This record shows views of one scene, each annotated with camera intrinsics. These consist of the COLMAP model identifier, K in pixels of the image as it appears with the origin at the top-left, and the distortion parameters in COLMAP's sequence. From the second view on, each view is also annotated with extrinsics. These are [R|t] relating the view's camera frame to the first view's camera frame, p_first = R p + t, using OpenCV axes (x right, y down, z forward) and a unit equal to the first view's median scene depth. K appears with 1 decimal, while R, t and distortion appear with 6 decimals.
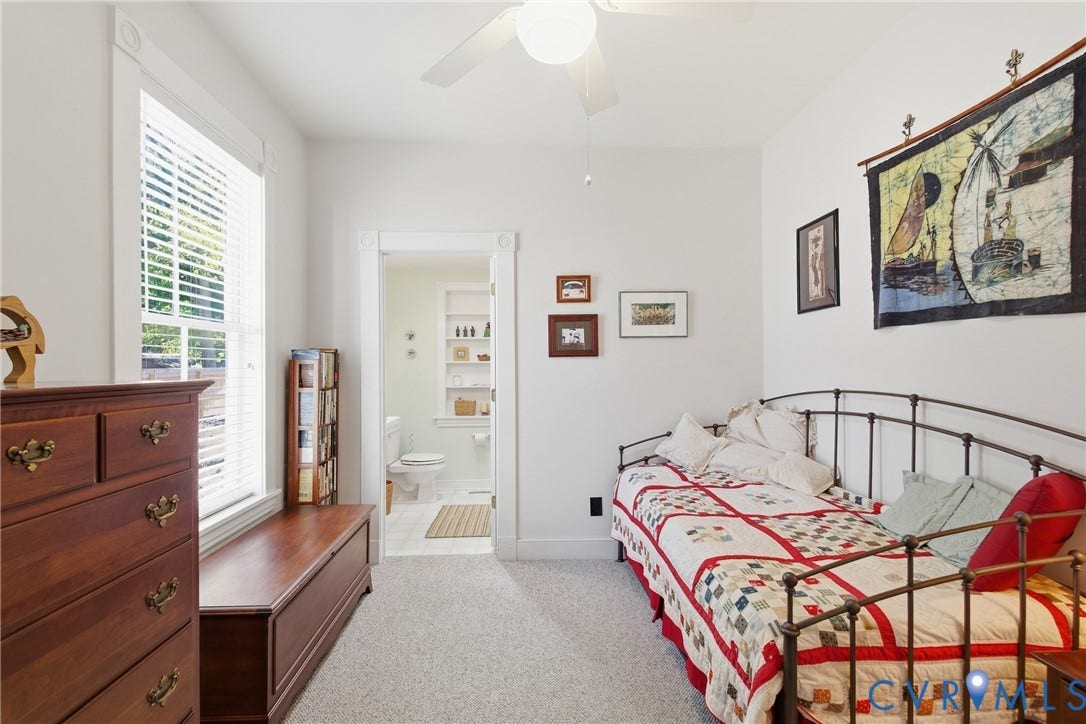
lens RADIAL K [[484.6, 0, 548.0], [0, 484.6, 361.4], [0, 0, 1]] dist [0.020166, -0.011216]
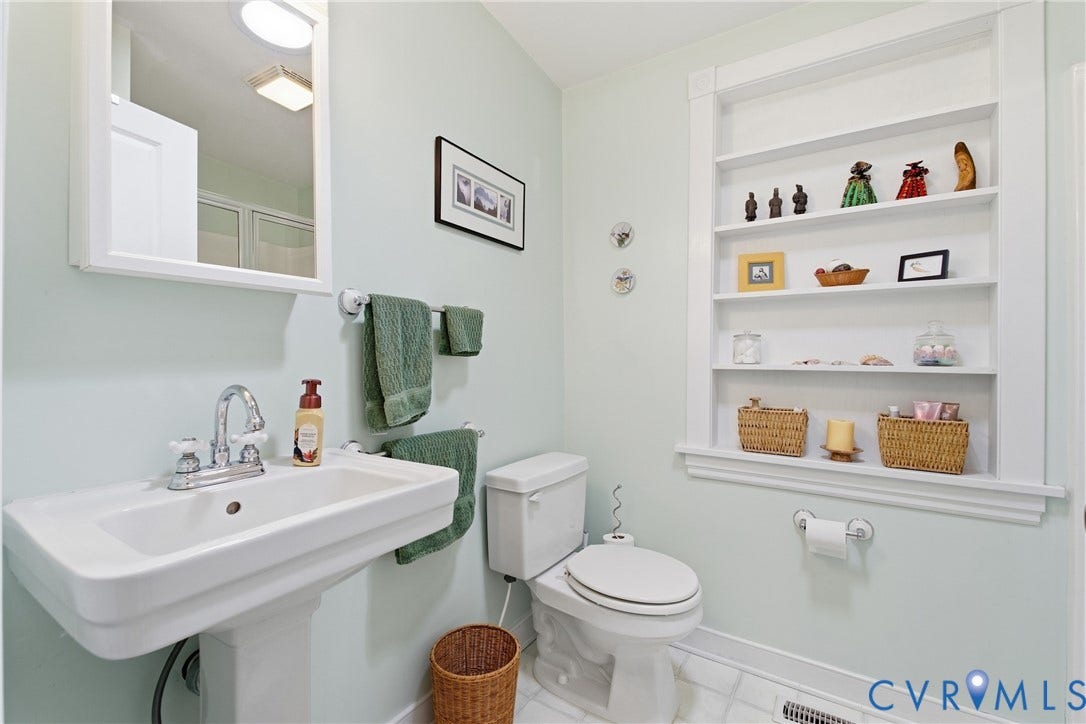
lens RADIAL K [[474.2, 0, 530.6], [0, 474.2, 360.3], [0, 0, 1]] dist [0.010104, -0.007618]
pose [[0.798267, 0.011770, -0.602188, -0.165822], [-0.000071, 0.999811, 0.019448, 0.063641], [0.602303, -0.015482, 0.798117, 0.989517]]
